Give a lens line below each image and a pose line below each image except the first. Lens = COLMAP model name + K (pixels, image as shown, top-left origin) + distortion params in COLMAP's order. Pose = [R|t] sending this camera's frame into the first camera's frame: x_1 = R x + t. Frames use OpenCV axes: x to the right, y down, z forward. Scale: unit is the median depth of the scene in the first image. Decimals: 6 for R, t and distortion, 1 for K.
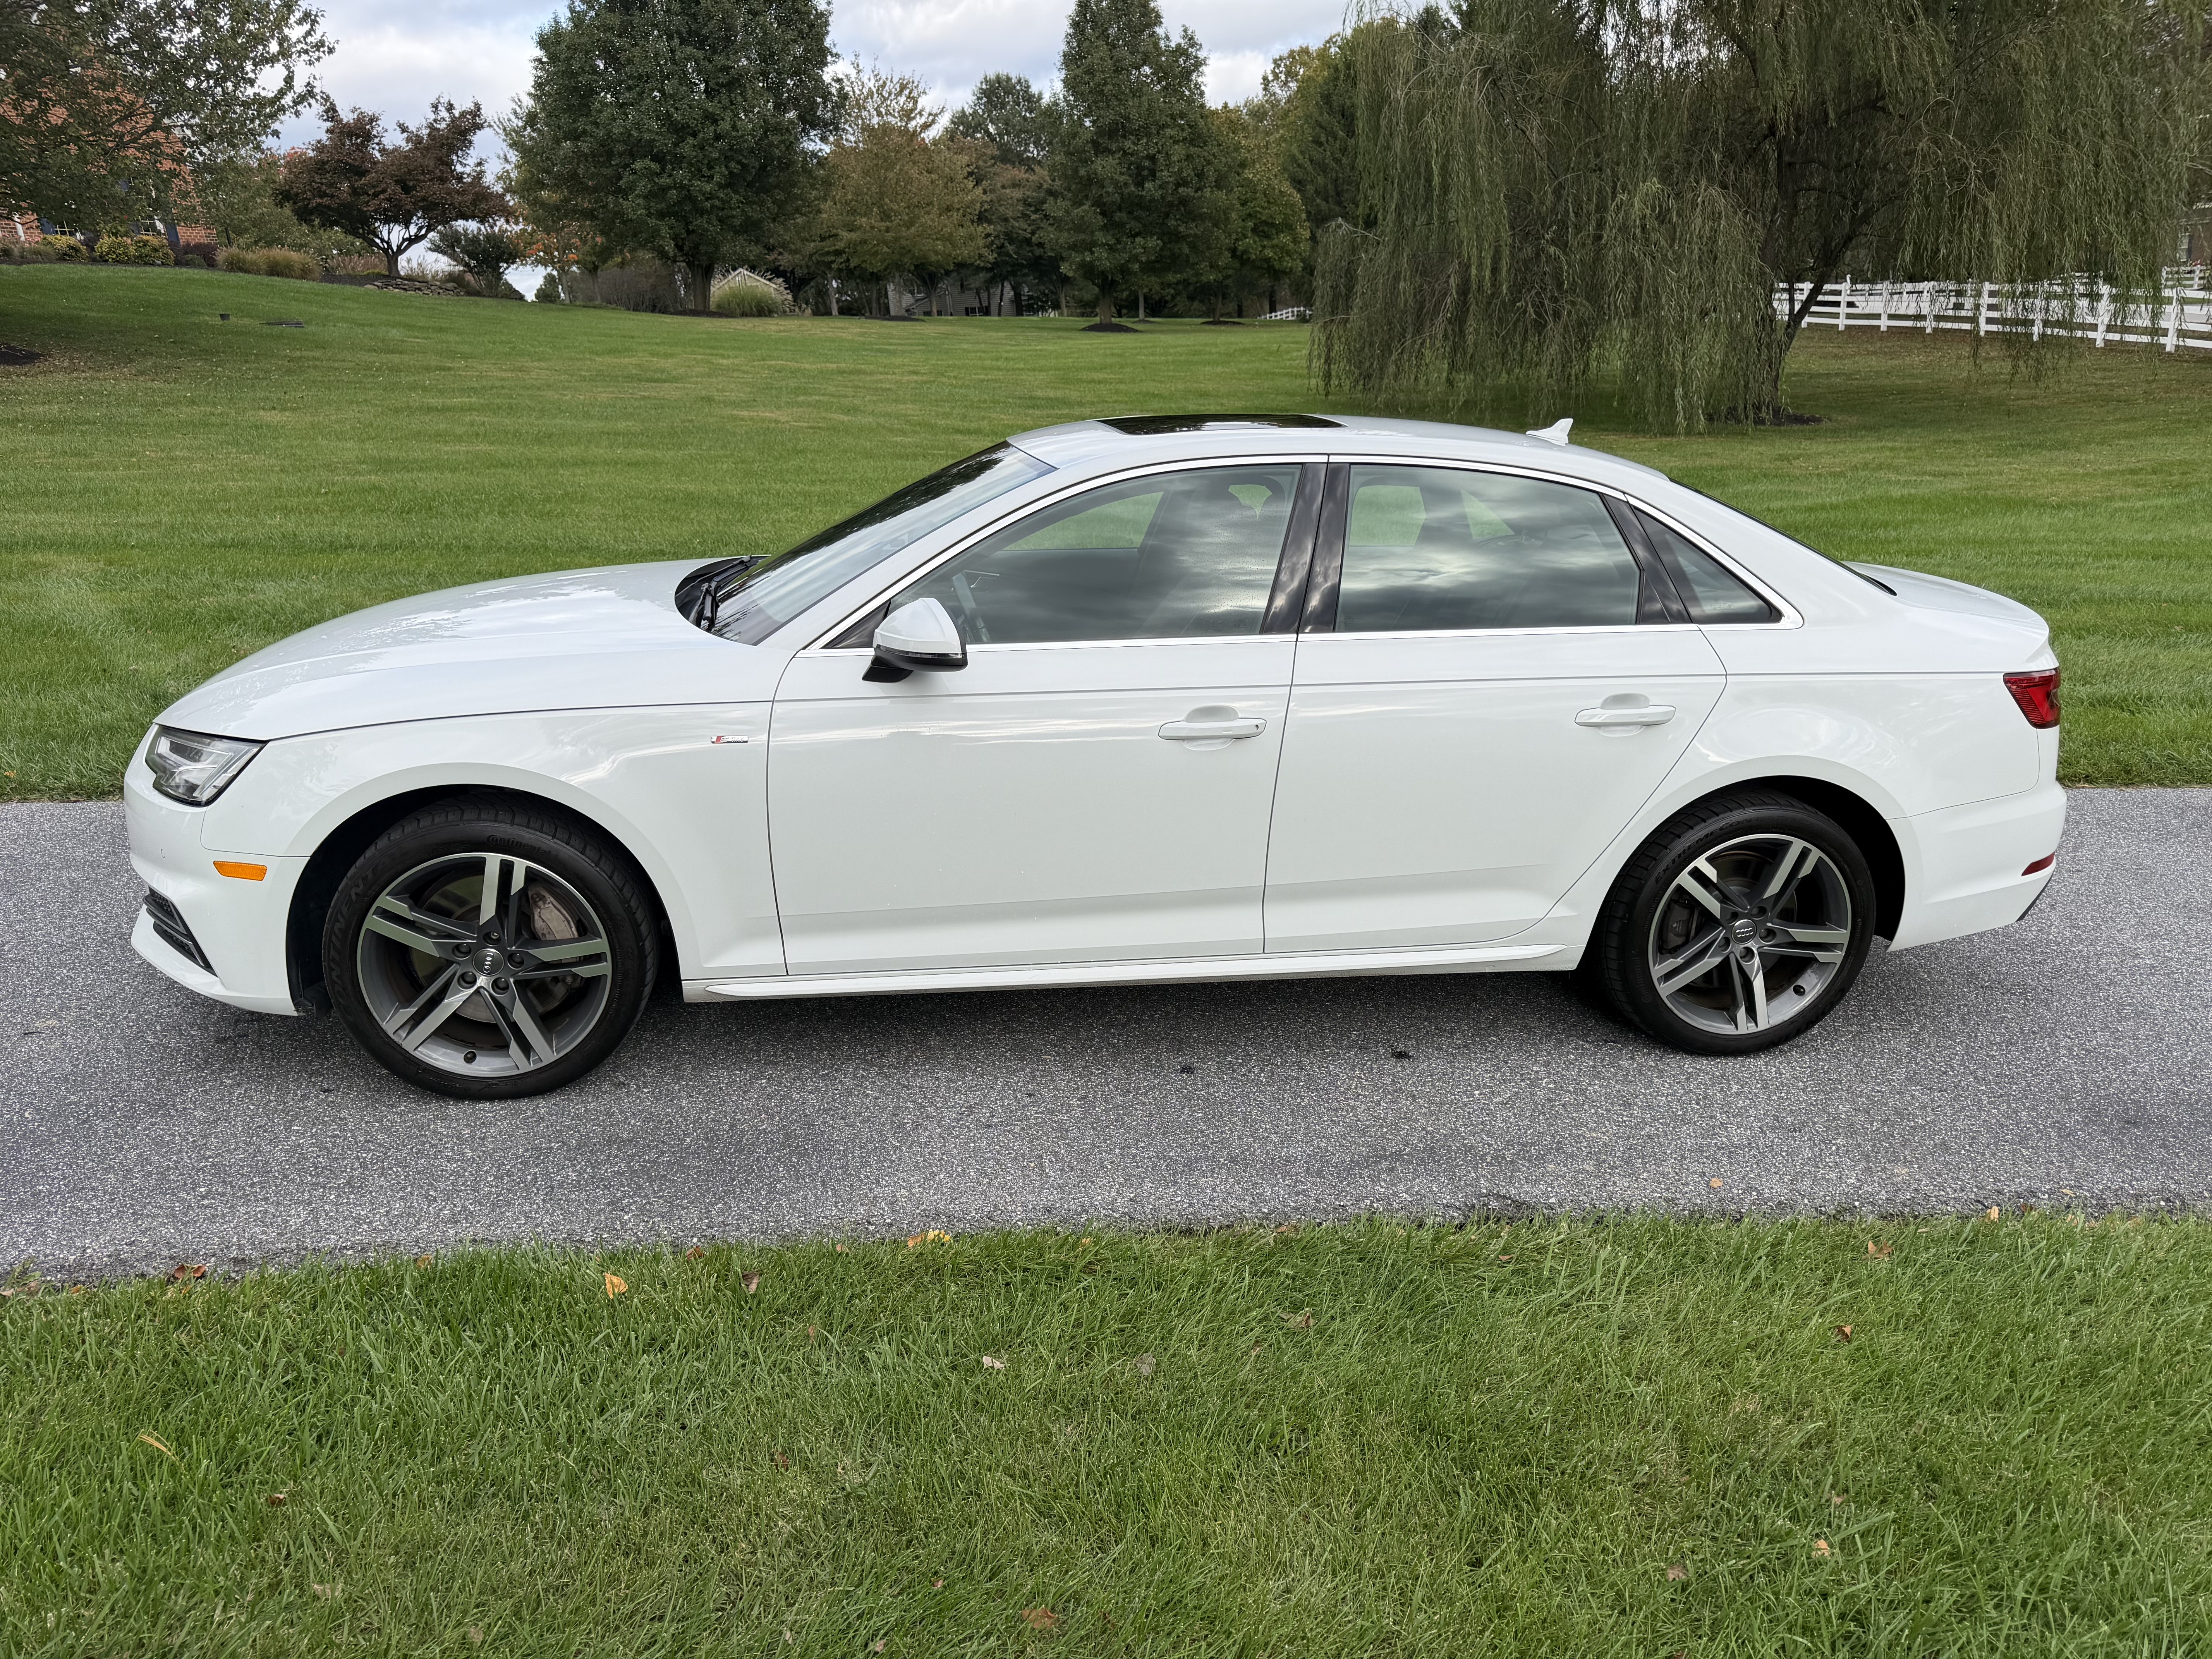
lens RADIAL K [[1529.7, 0, 1106.0], [0, 1529.7, 829.5], [0, 0, 1]] dist [0.043017, -0.000392]
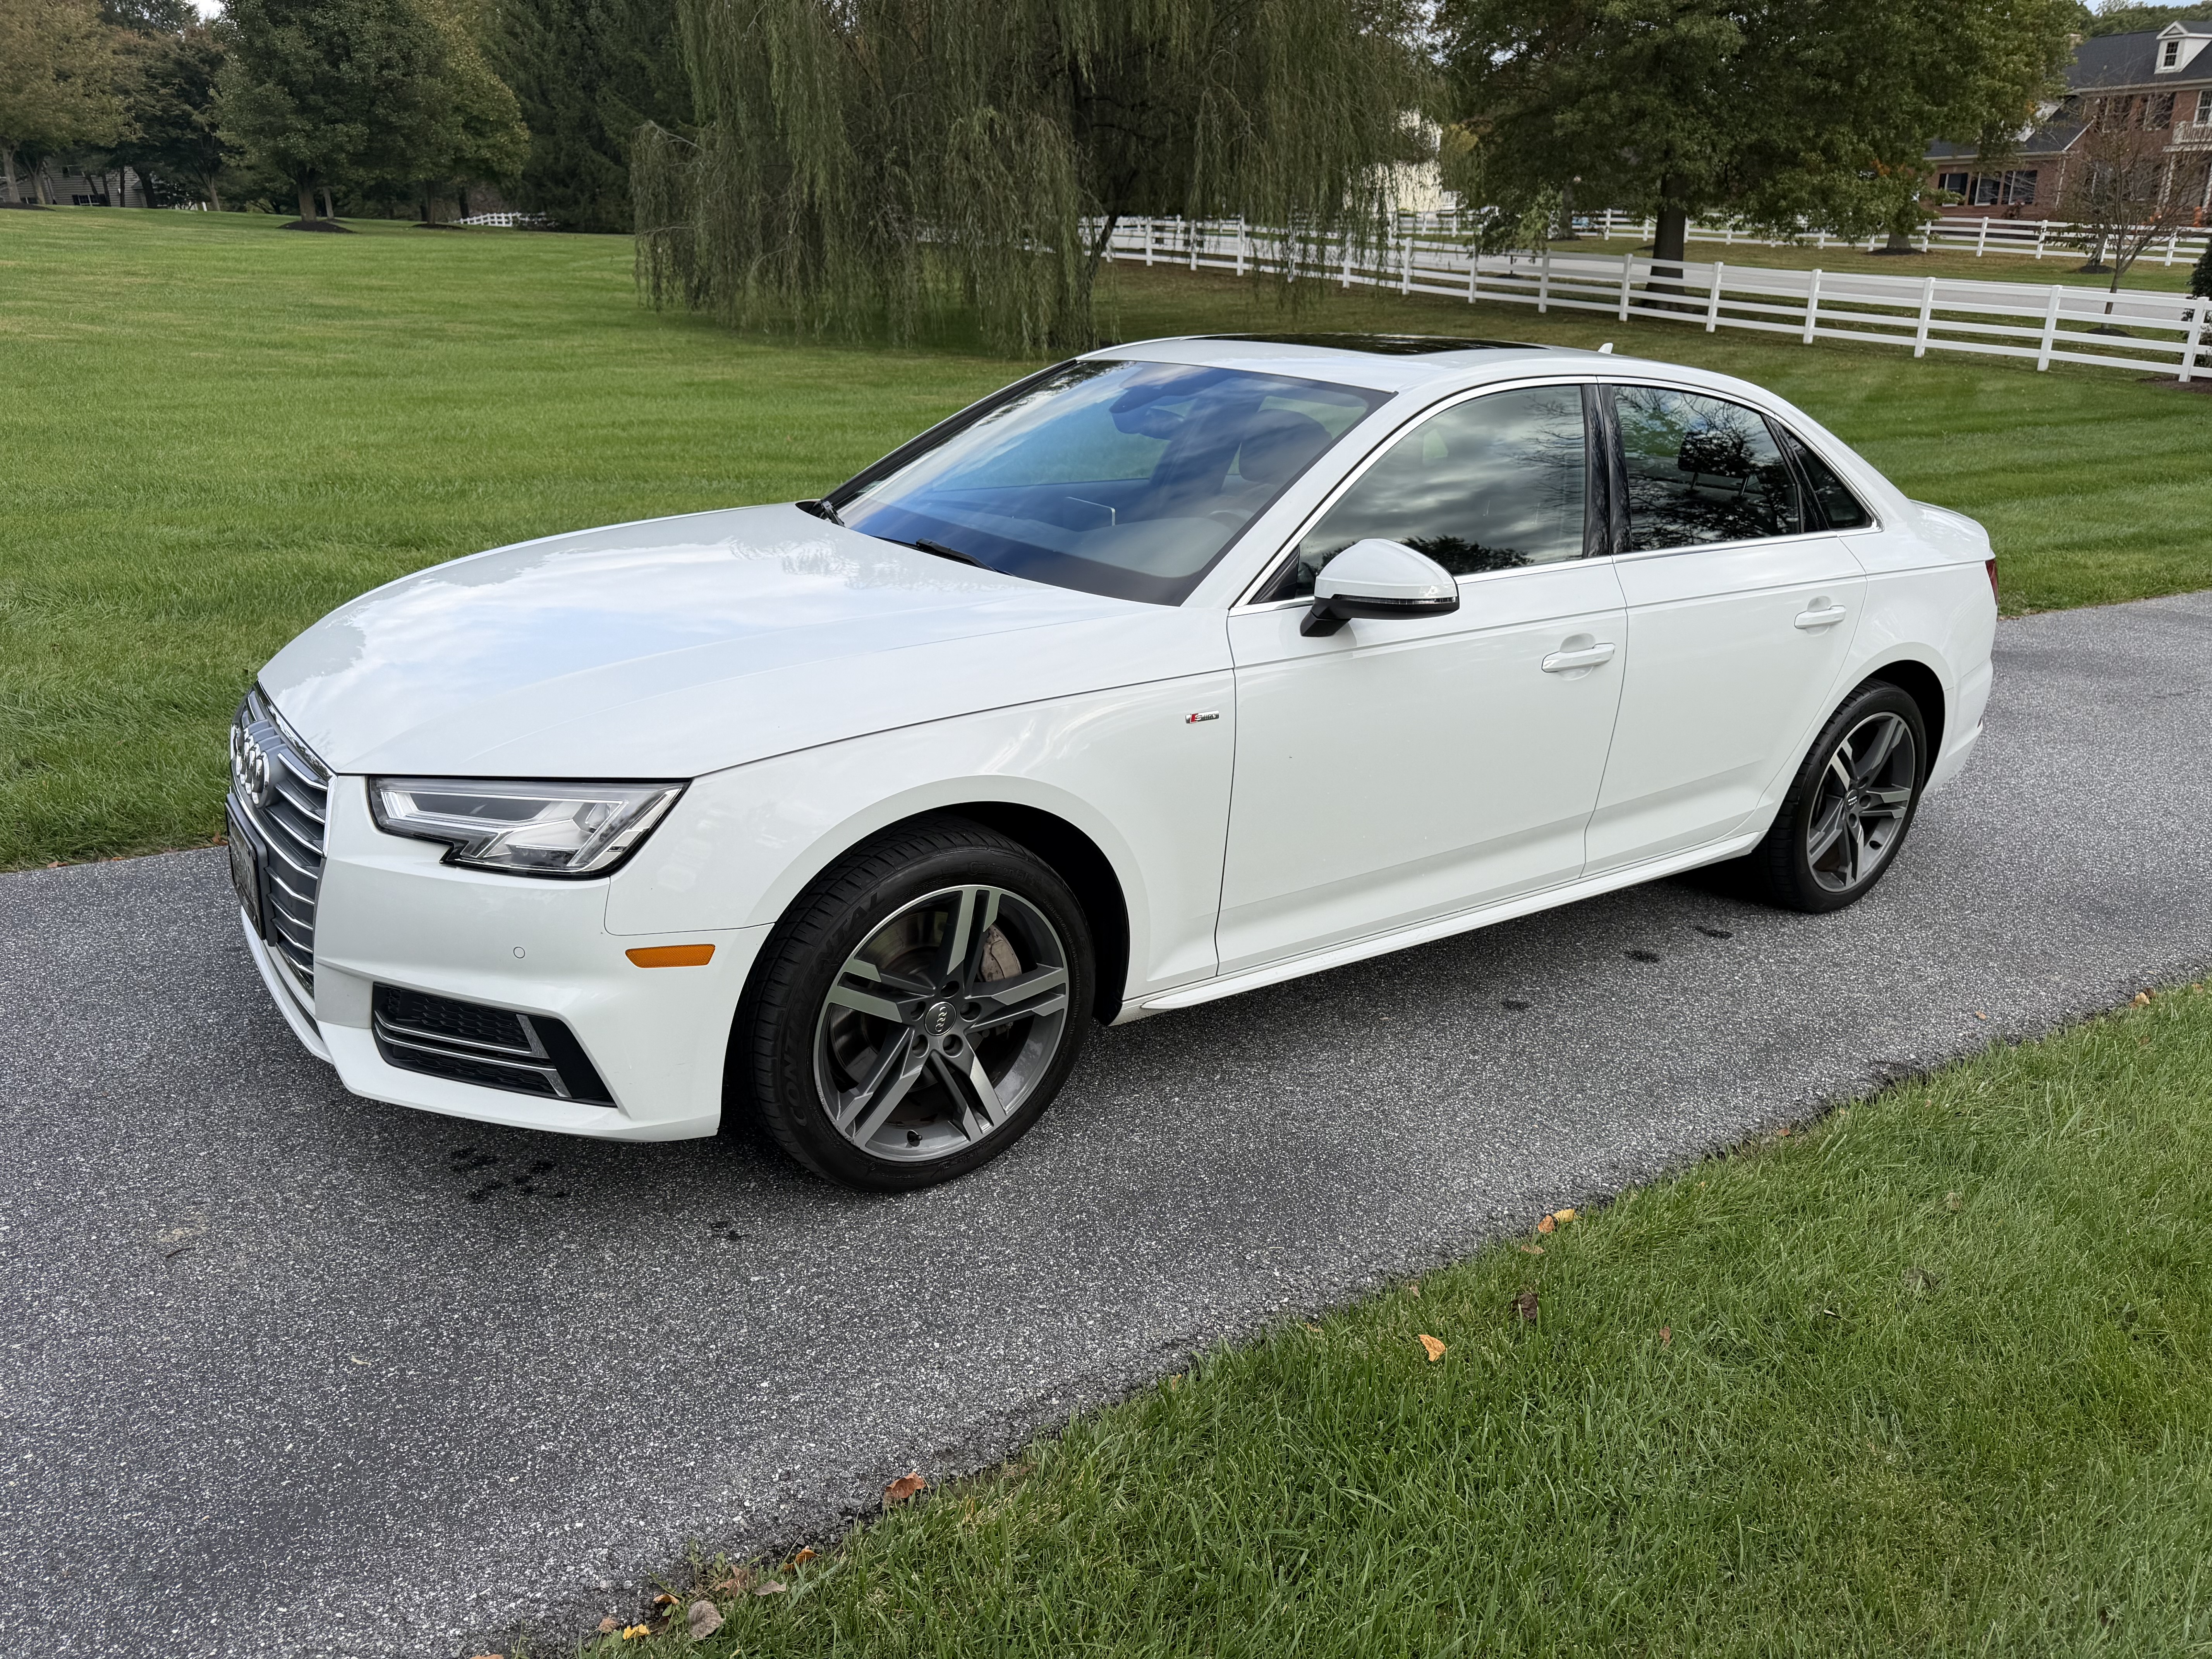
lens RADIAL K [[1525.5, 0, 1106.0], [0, 1525.5, 829.5], [0, 0, 1]] dist [0.041108, -0.031258]
pose [[0.898960, -0.127887, 0.418946, -0.557309], [0.107166, 0.991577, 0.072735, -0.053862], [-0.424719, -0.020489, 0.905093, 0.202818]]
